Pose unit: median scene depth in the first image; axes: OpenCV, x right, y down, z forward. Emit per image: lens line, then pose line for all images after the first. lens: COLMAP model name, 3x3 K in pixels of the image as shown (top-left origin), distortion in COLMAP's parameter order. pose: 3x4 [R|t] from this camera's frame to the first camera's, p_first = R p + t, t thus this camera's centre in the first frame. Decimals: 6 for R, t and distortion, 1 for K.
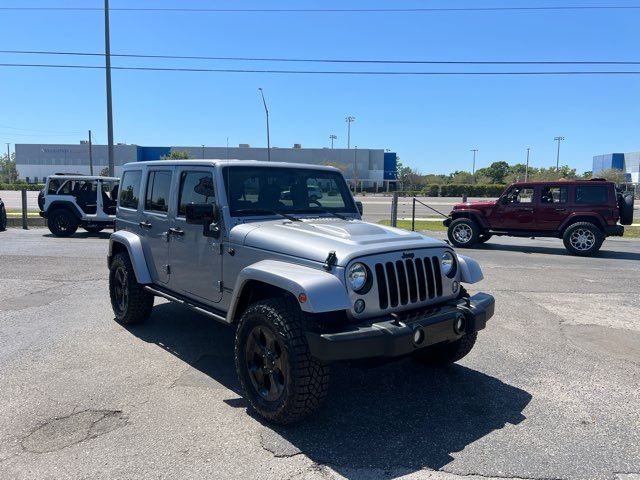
lens RADIAL K [[479.5, 0, 319.6], [0, 479.5, 236.5], [0, 0, 1]] dist [-0.000369, -0.000068]
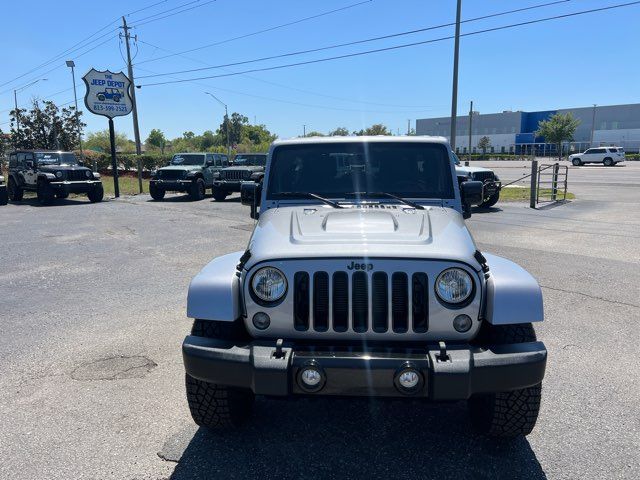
lens RADIAL K [[477.8, 0, 320.8], [0, 477.8, 237.3], [0, 0, 1]] dist [0.041943, -0.049844]
pose [[0.729765, 0.098966, -0.676498, 0.628047], [-0.051704, 0.994623, 0.089730, -0.066519], [0.681741, -0.030504, 0.730958, 0.432593]]
